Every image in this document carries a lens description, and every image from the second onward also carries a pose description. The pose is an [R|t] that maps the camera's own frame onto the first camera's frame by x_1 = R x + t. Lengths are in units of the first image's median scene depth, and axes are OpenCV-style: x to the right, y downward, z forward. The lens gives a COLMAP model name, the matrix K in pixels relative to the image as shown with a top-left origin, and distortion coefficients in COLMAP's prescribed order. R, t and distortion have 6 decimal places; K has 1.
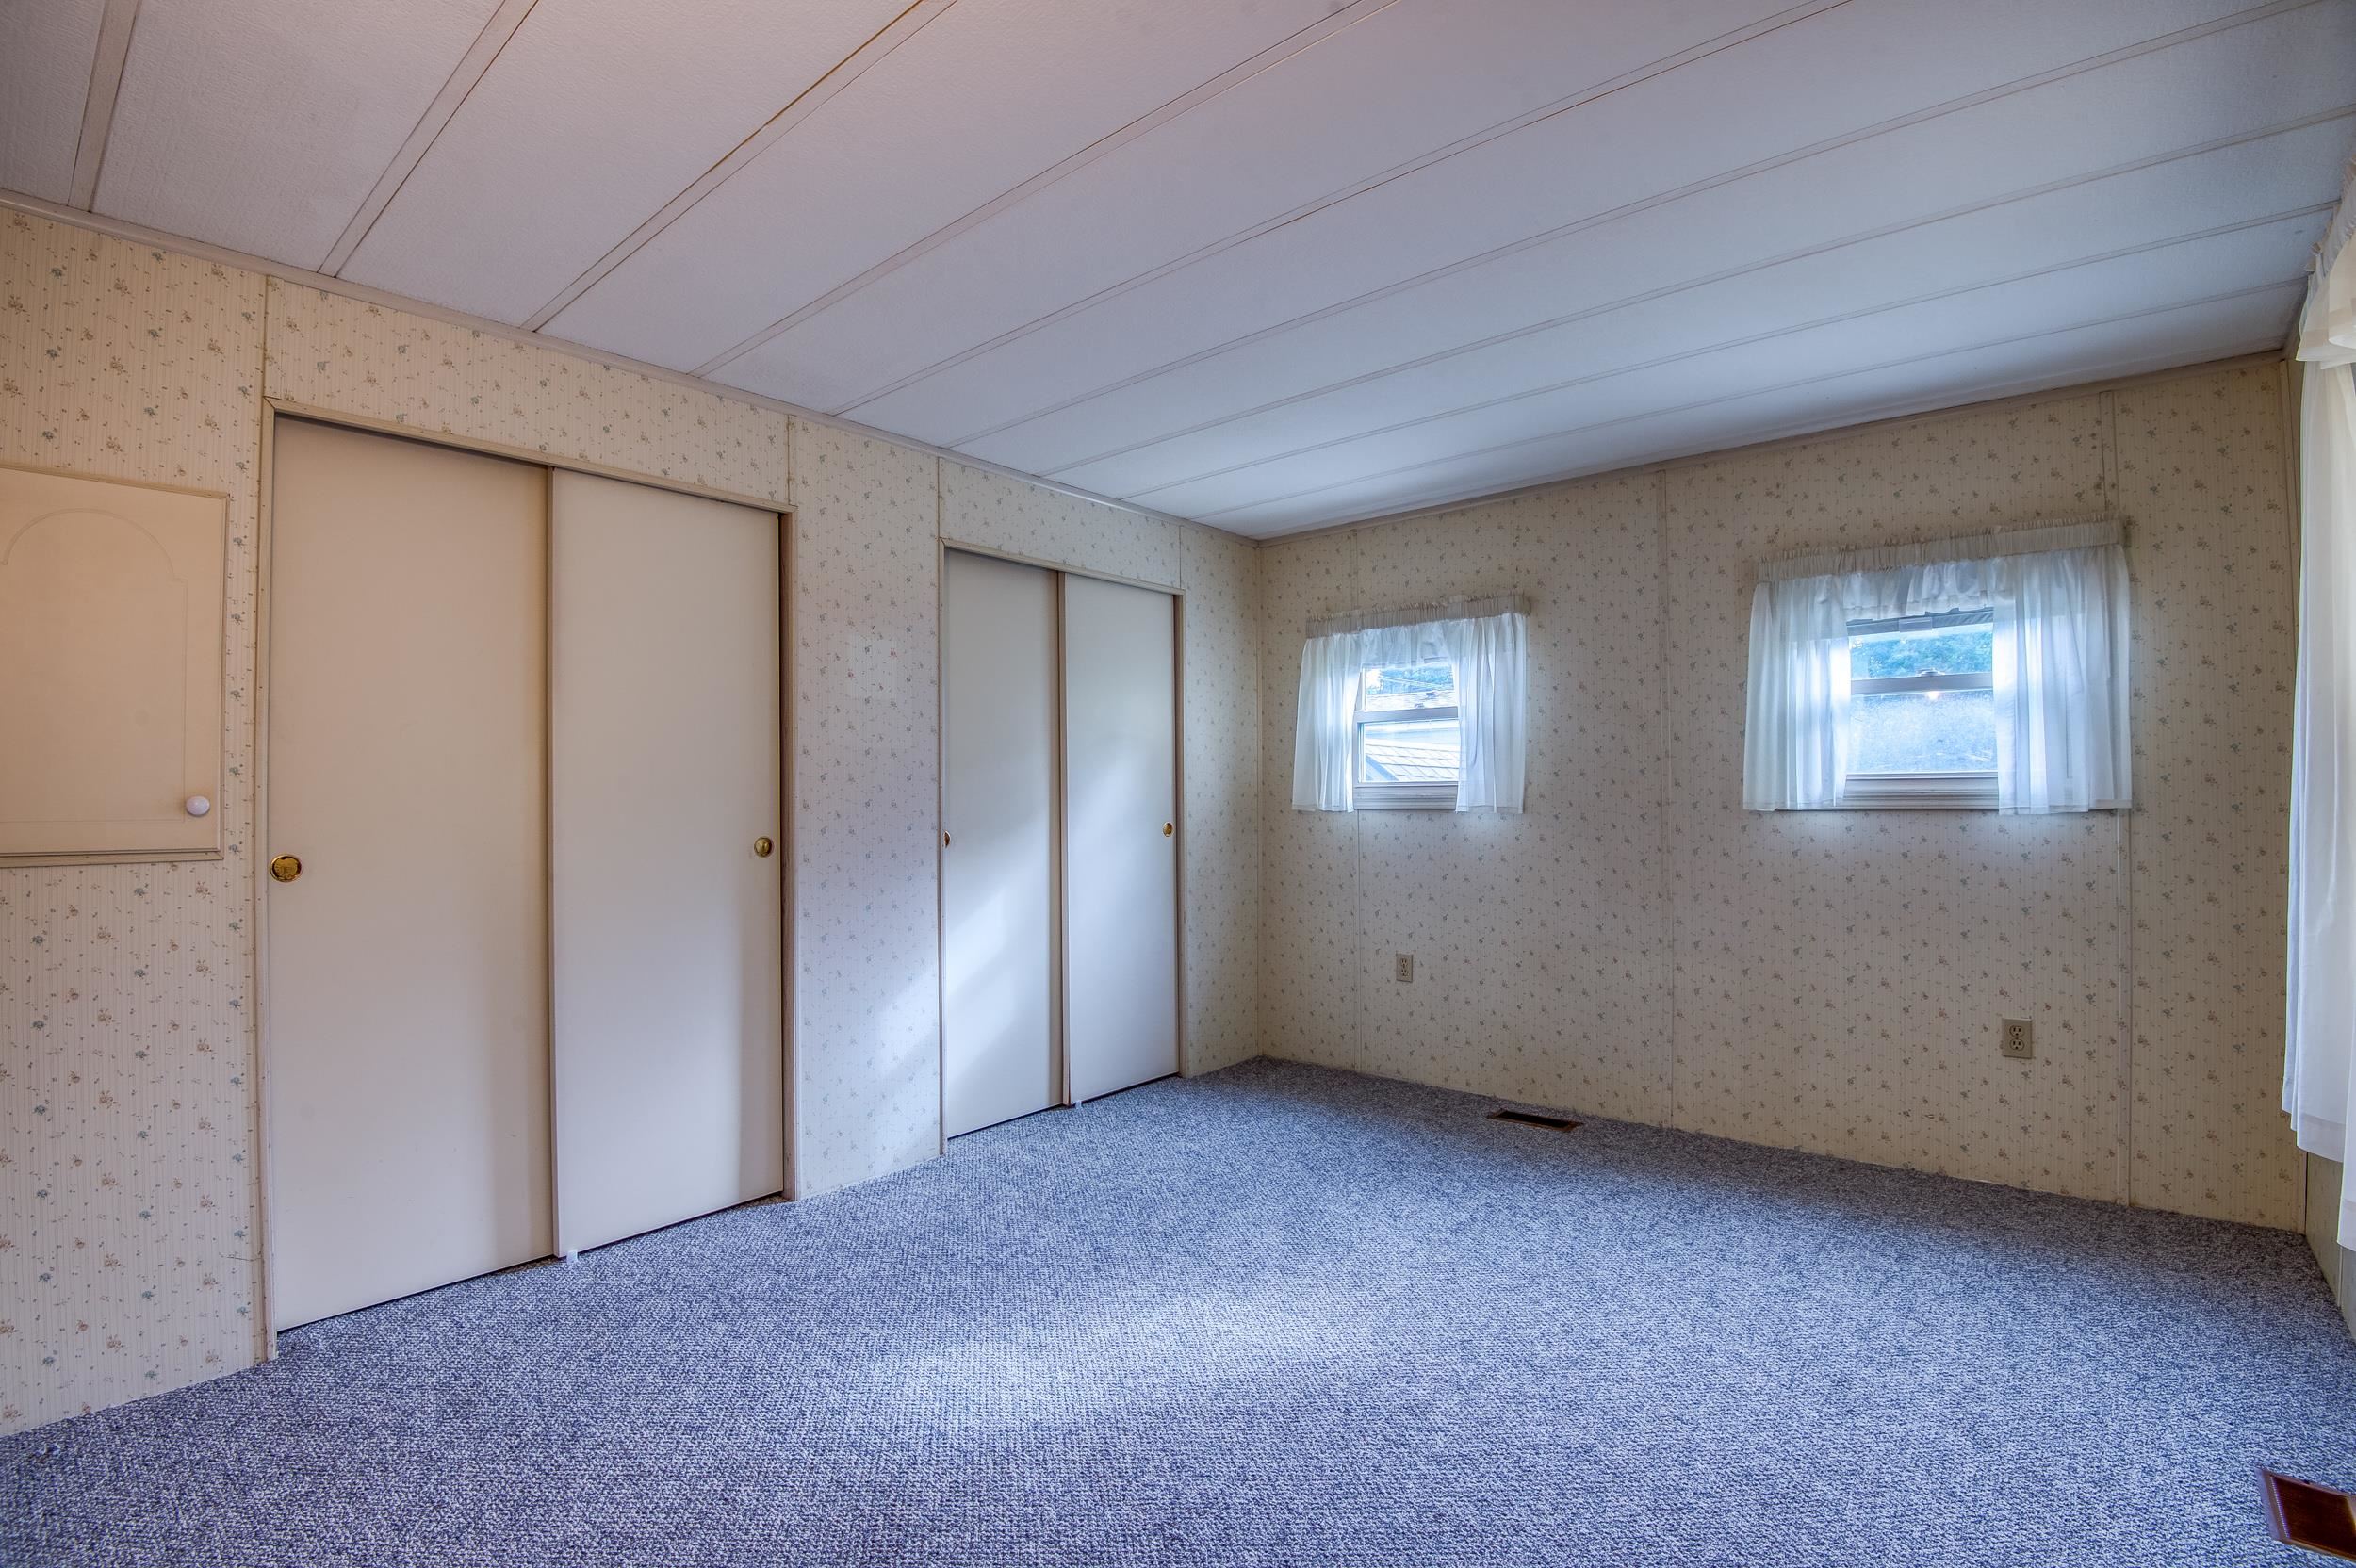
lens RADIAL K [[1131.3, 0, 1191.8], [0, 1131.3, 794.3], [0, 0, 1]] dist [-0.012631, -0.026434]
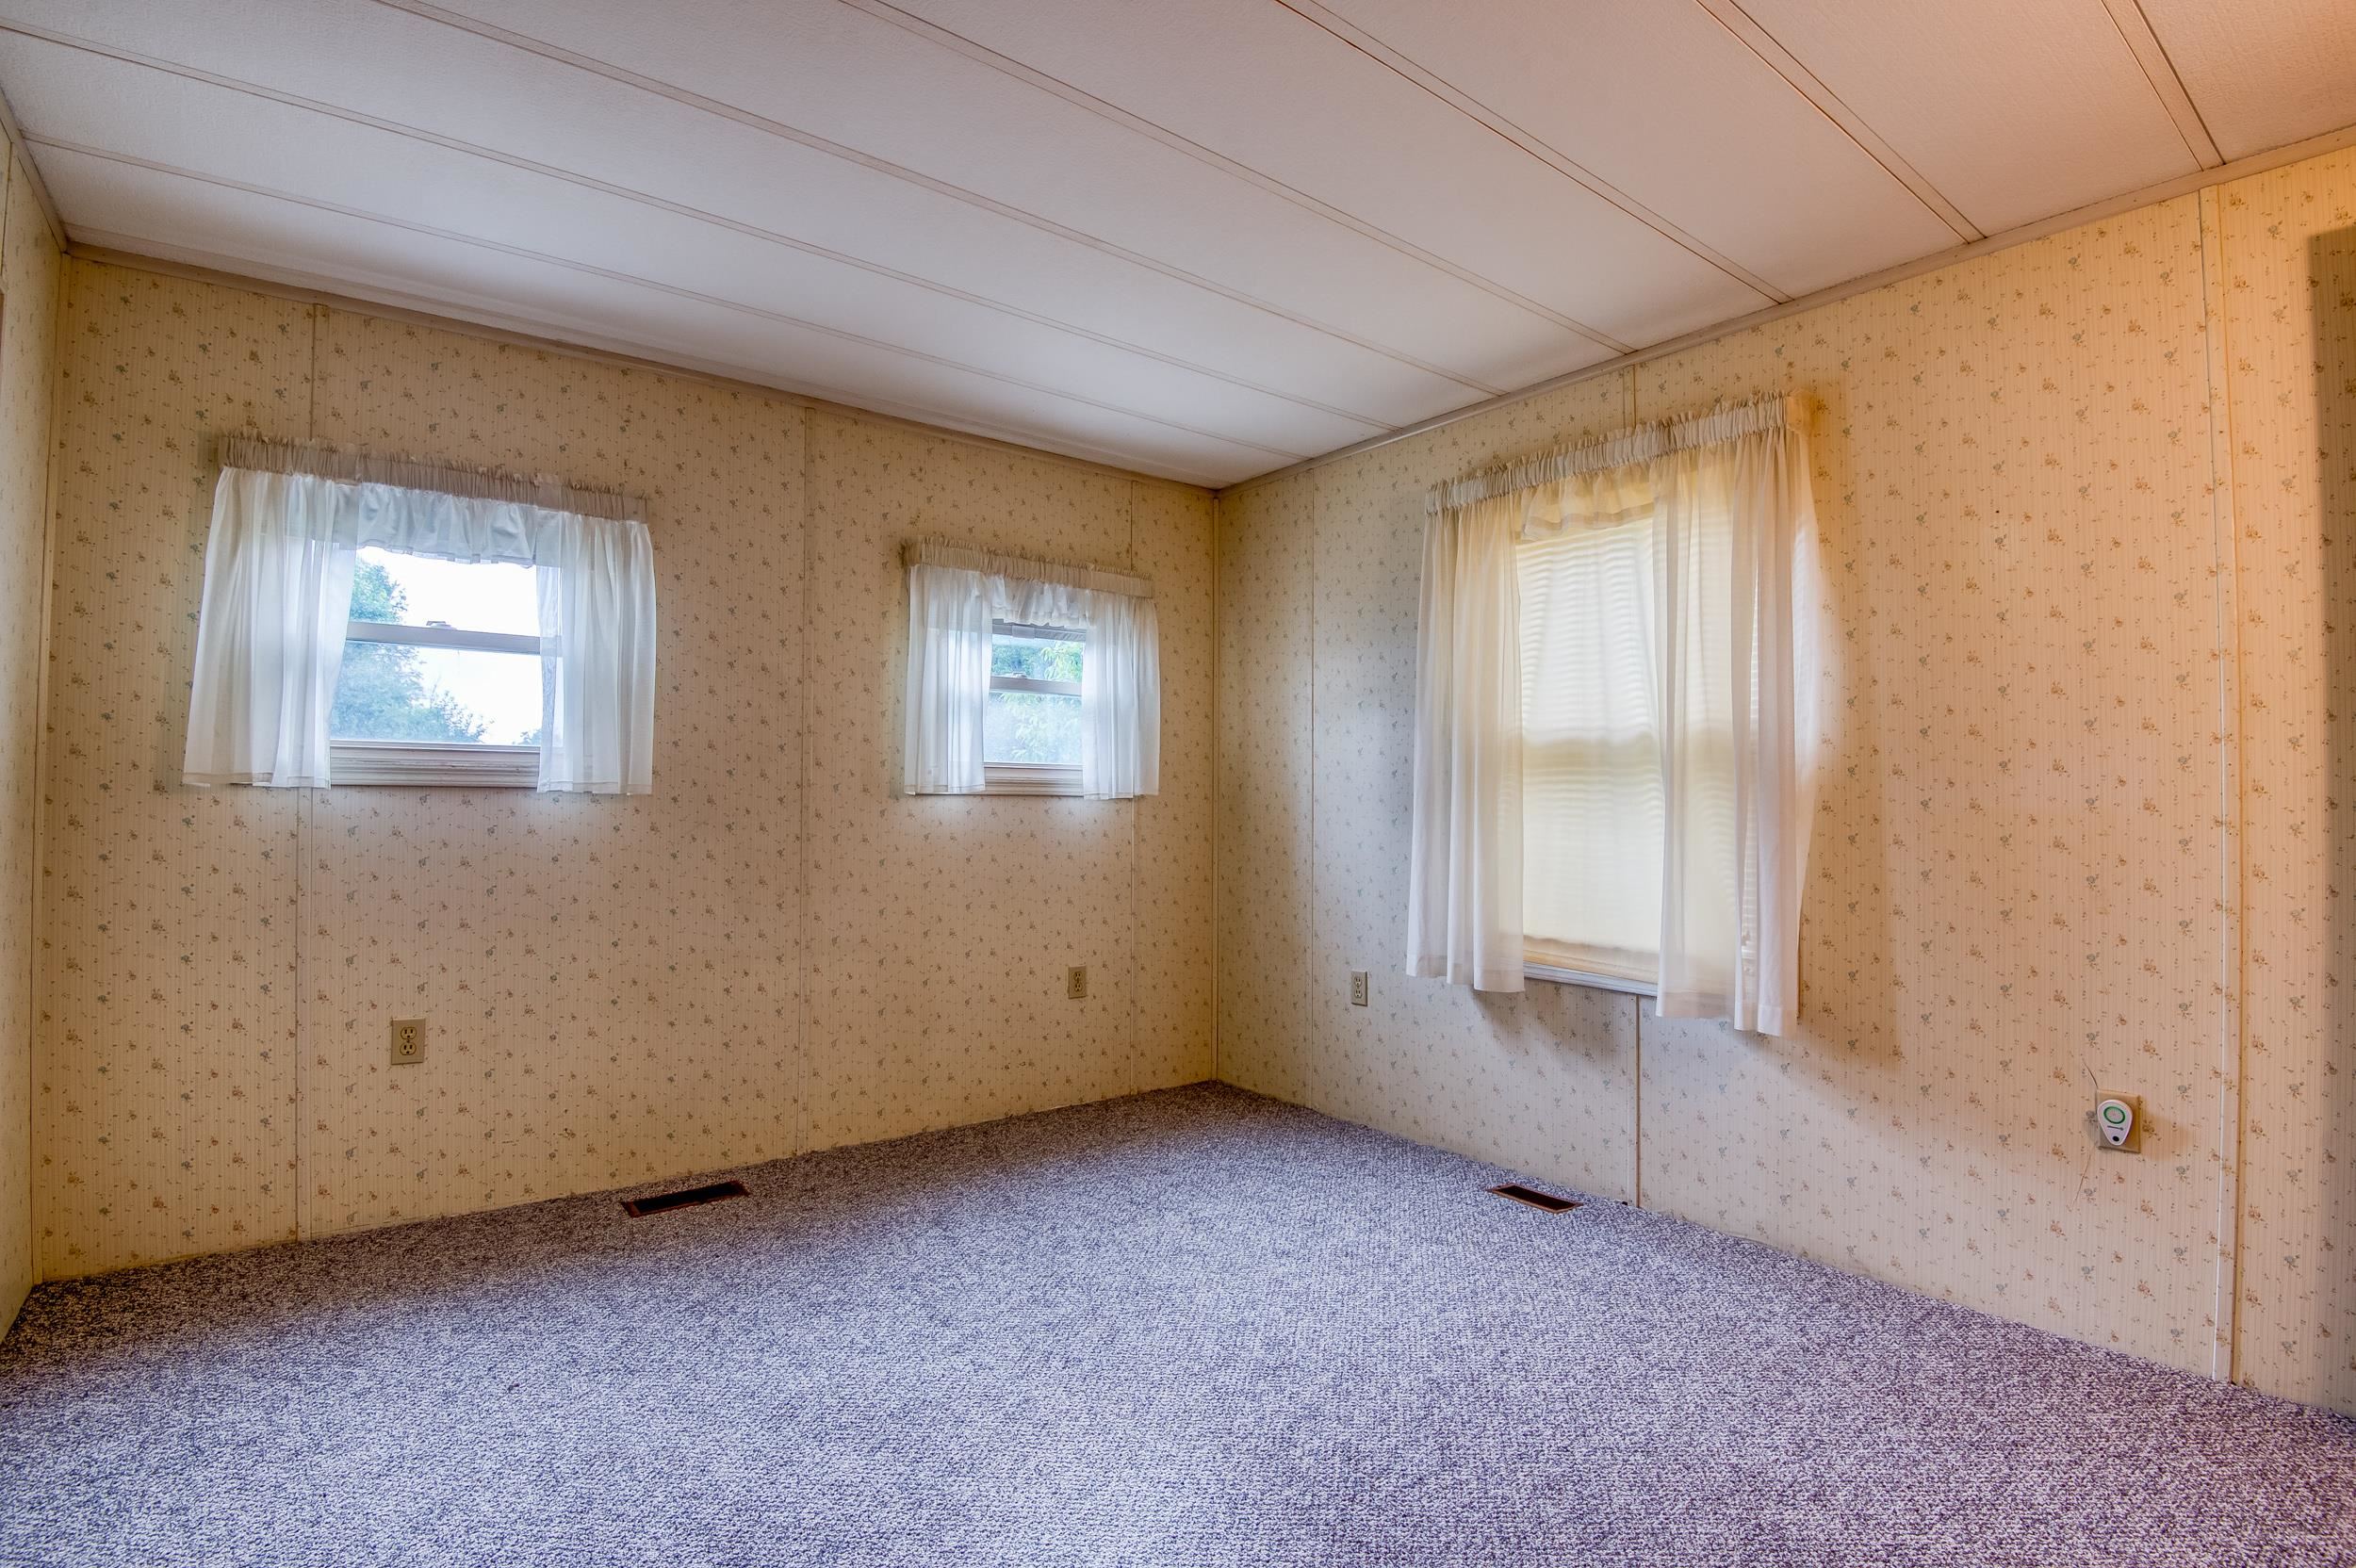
lens RADIAL K [[1131.3, 0, 1191.8], [0, 1131.3, 794.3], [0, 0, 1]] dist [-0.012631, -0.026434]
pose [[0.187117, 0.019176, 0.982151, -0.408853], [-0.011658, 0.999782, -0.017299, 0.028438], [-0.982269, -0.008213, 0.187299, 0.566151]]
